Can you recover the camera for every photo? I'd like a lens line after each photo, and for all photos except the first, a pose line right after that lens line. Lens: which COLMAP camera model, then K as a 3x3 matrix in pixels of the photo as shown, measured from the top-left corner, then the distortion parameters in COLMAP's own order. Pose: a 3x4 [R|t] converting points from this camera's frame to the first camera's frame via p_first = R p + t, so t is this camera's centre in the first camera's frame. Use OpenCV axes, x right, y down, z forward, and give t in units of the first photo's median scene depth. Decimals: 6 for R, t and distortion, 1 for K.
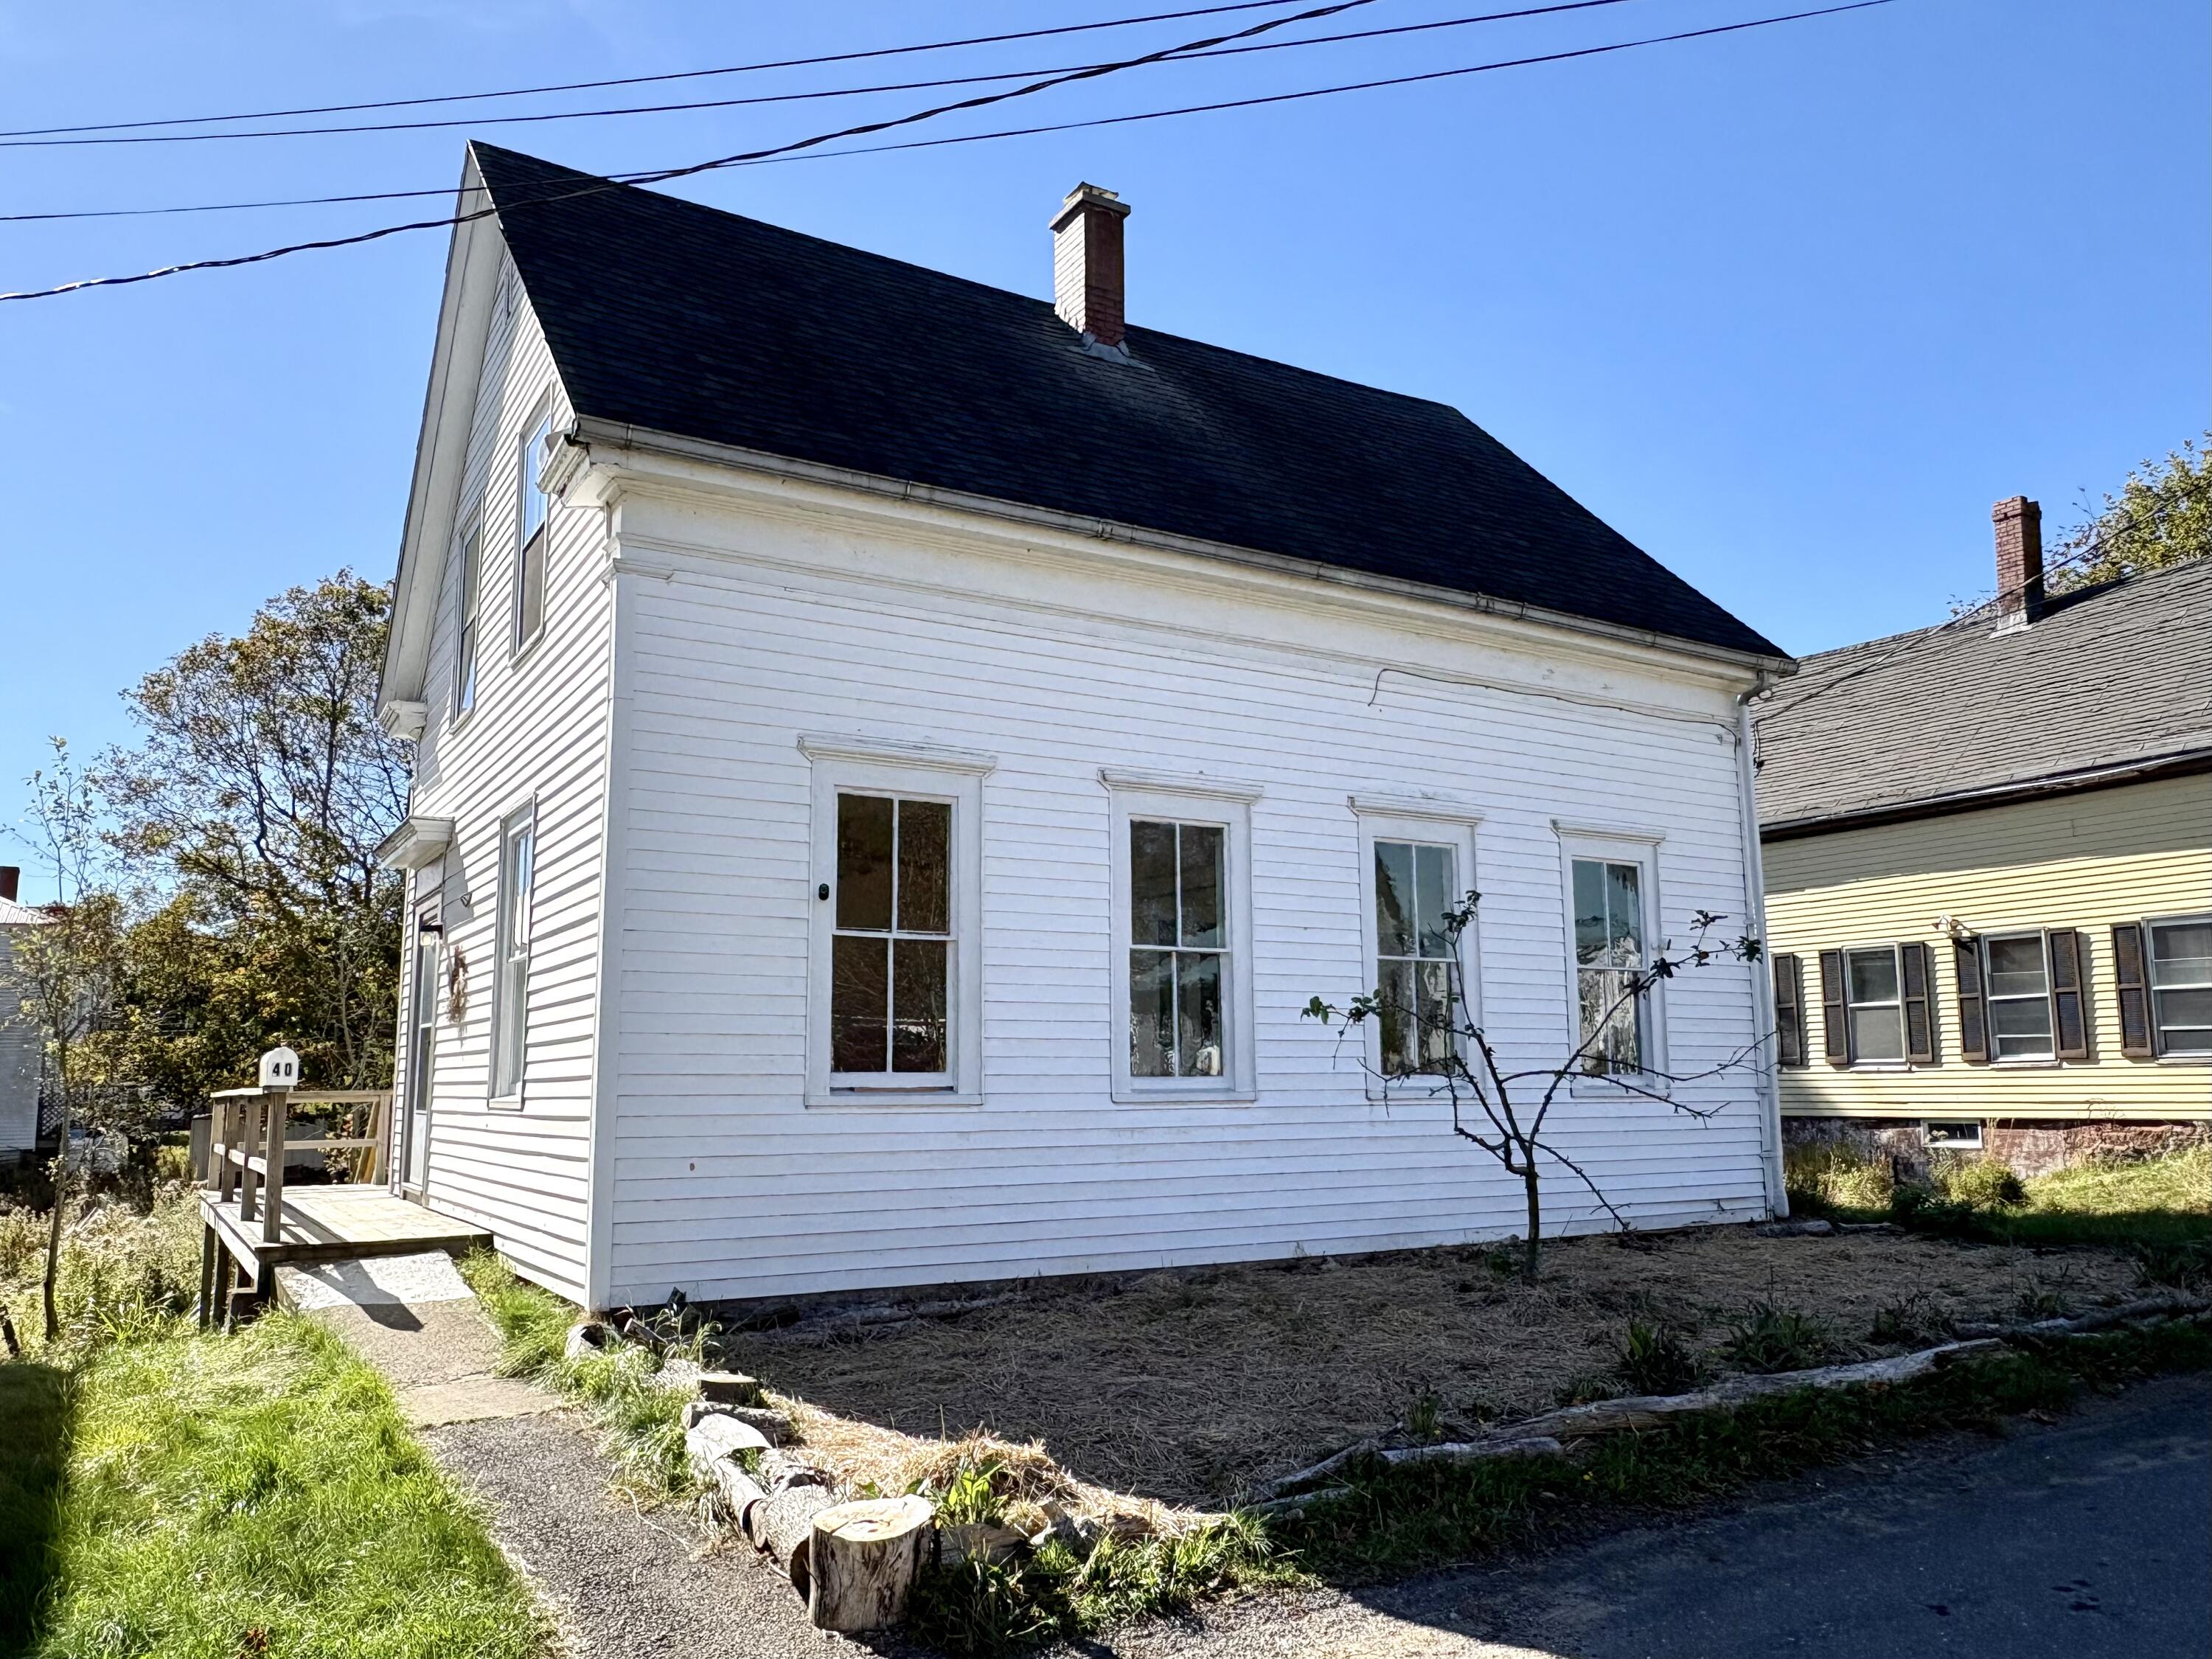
lens RADIAL K [[1587.1, 0, 1112.6], [0, 1587.1, 824.4], [0, 0, 1]] dist [-0.003387, -0.000443]
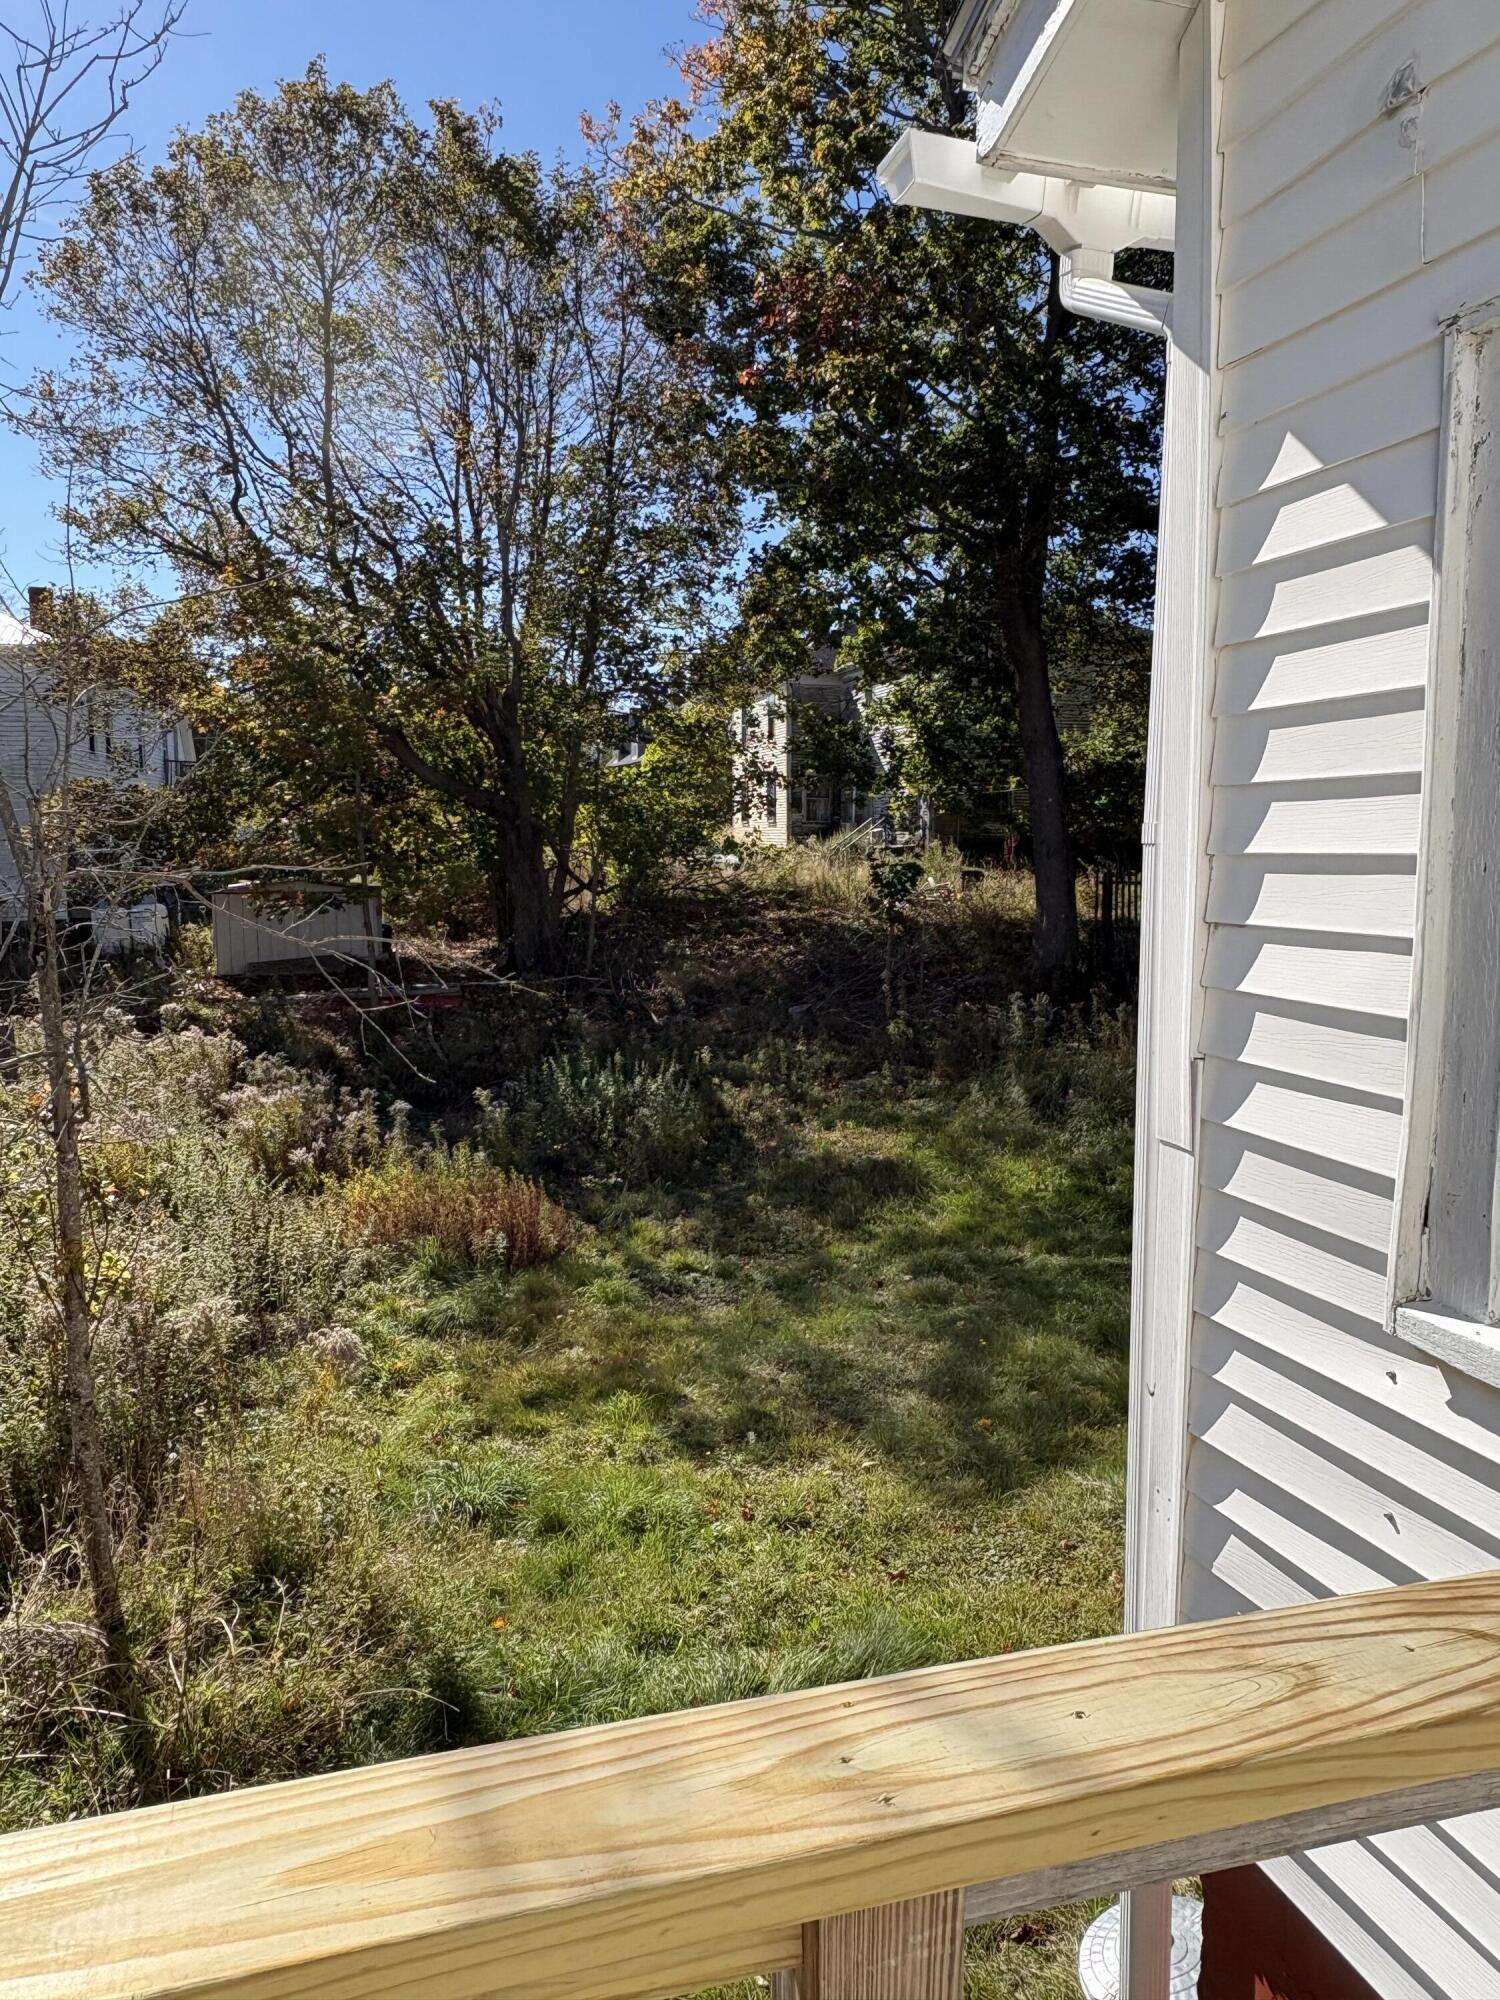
lens RADIAL K [[1435.0, 0, 749.3], [0, 1435.0, 996.9], [0, 0, 1]] dist [-0.003387, -0.000443]
pose [[0.970260, 0.041517, -0.238477, -0.663389], [0.030723, 0.956093, 0.291449, 0.155702], [0.240106, -0.290108, 0.926384, 1.639328]]
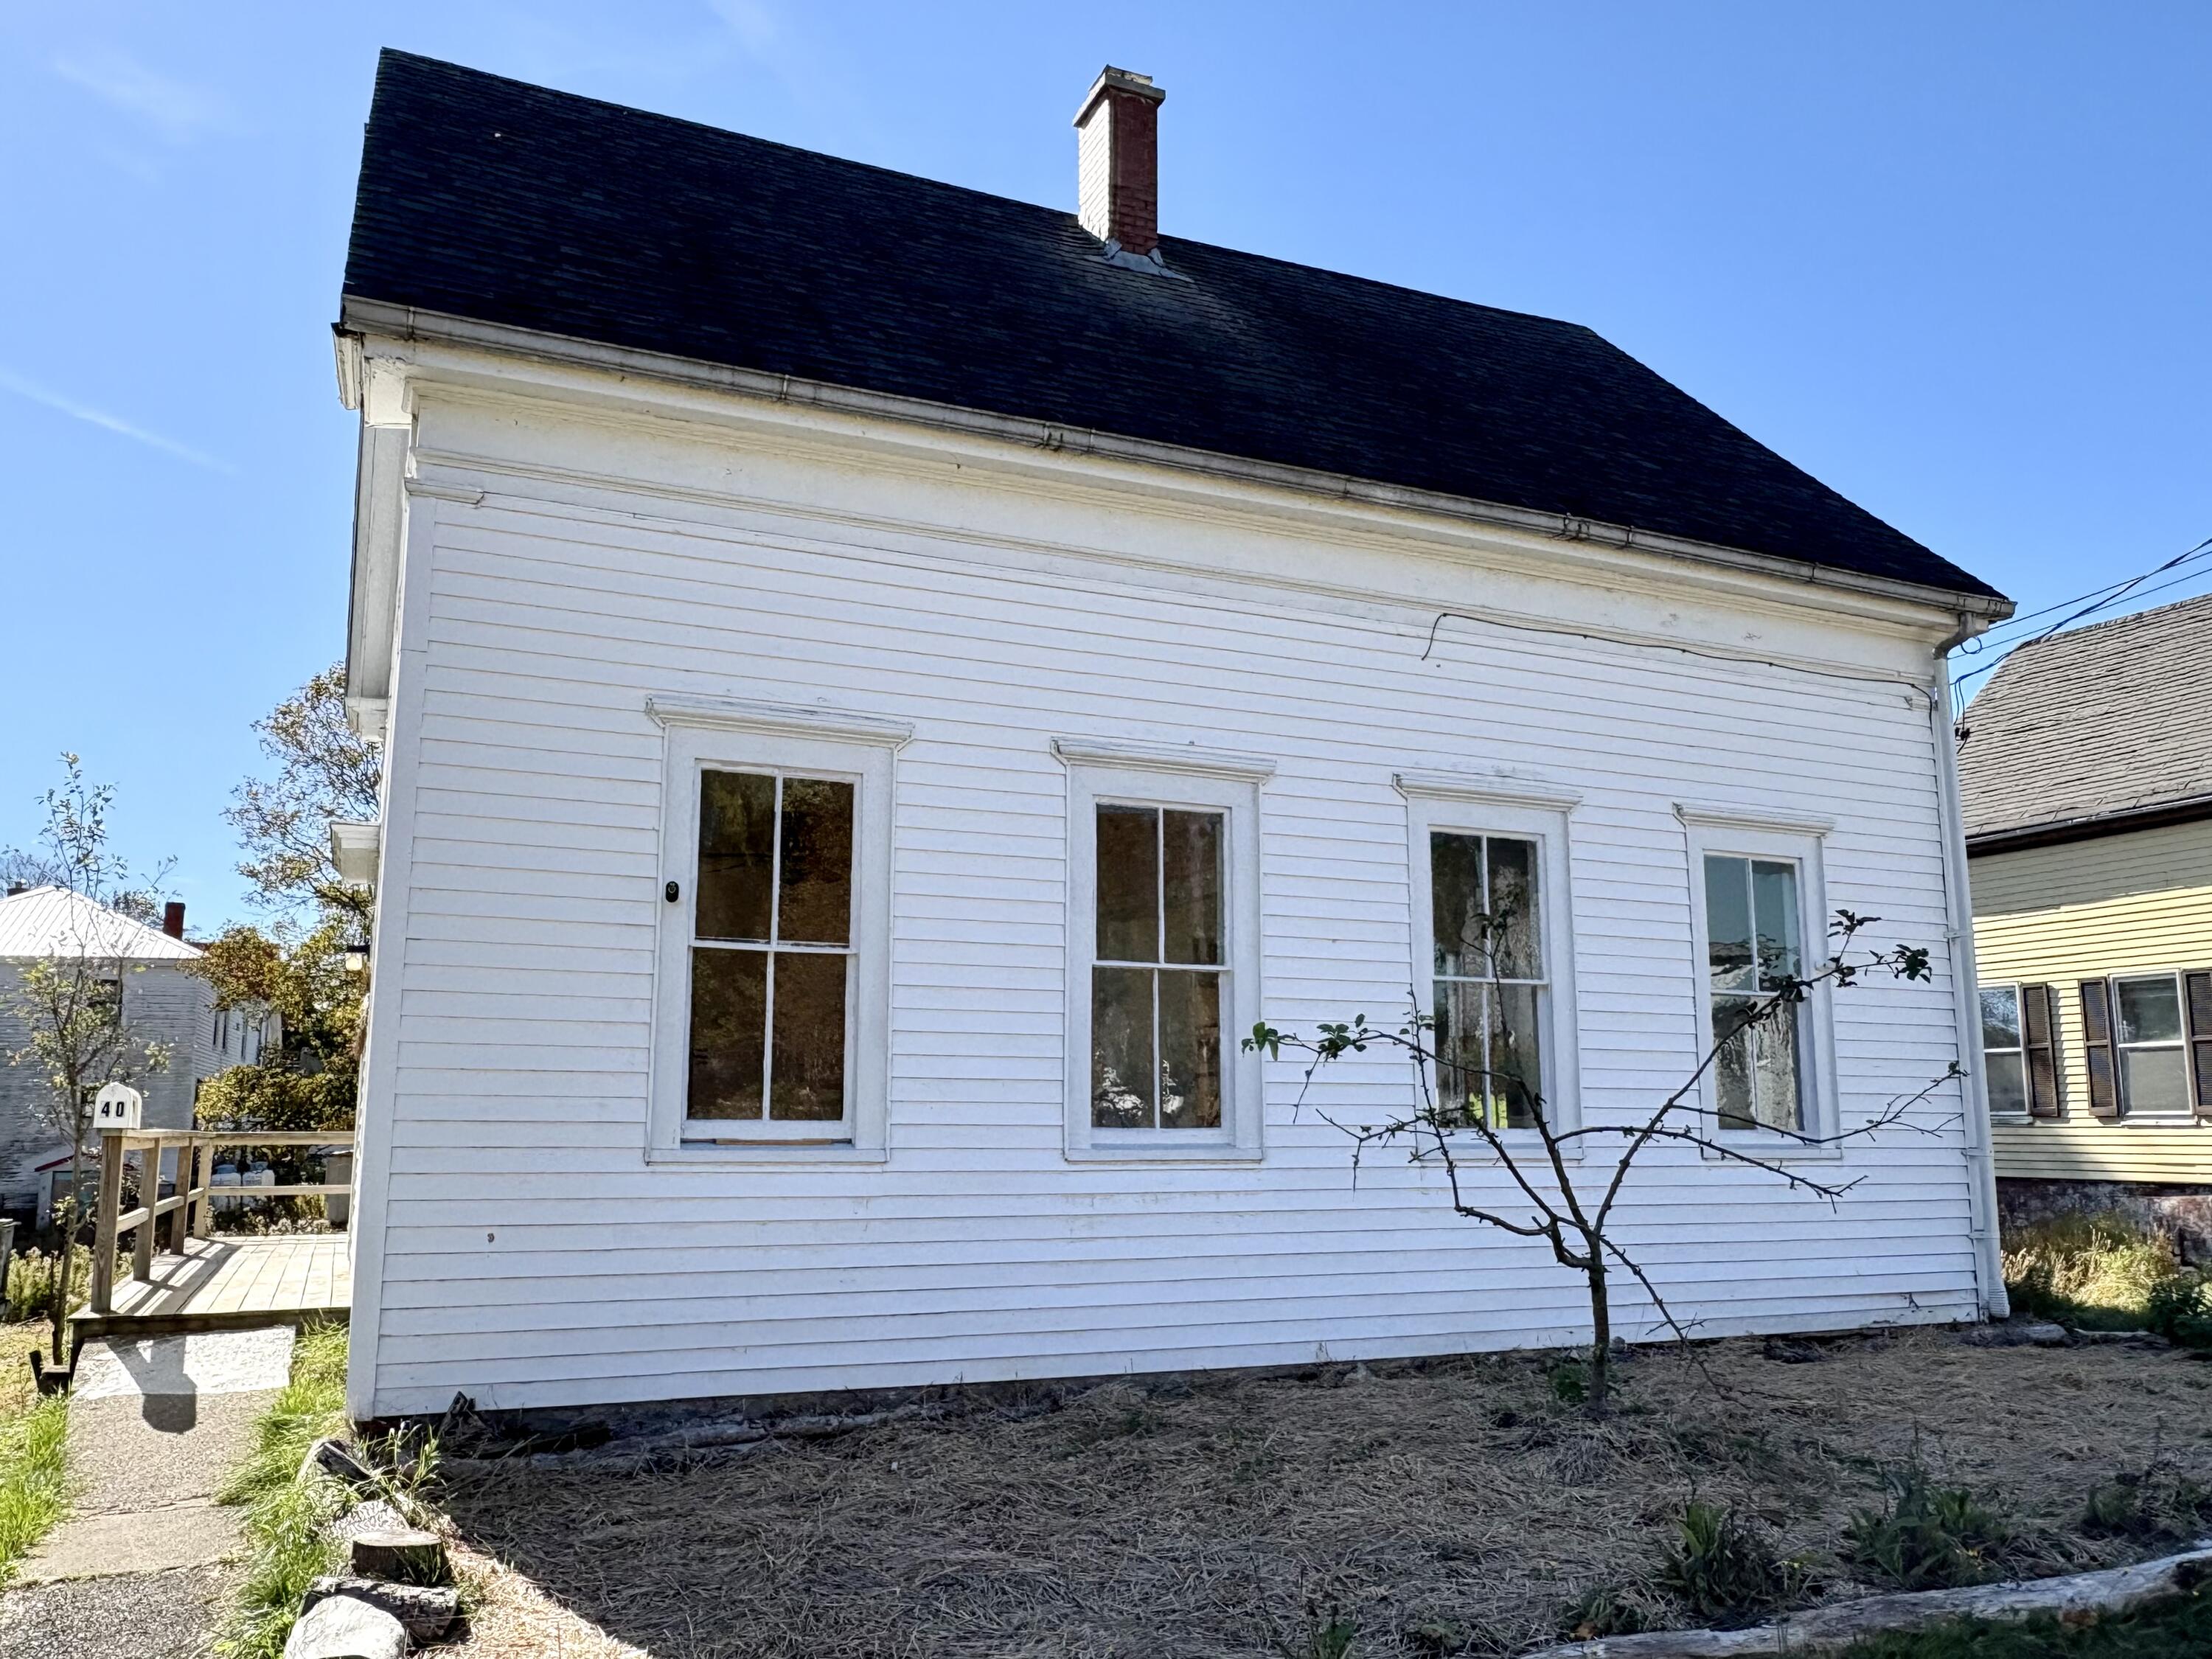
lens RADIAL K [[1649.0, 0, 1094.2], [0, 1649.0, 840.7], [0, 0, 1]] dist [-0.007218, 0.008753]
pose [[0.991170, -0.012561, -0.132000, 0.120921], [0.011271, 0.999881, -0.010515, 0.024960], [0.132116, 0.008935, 0.991194, 0.187739]]
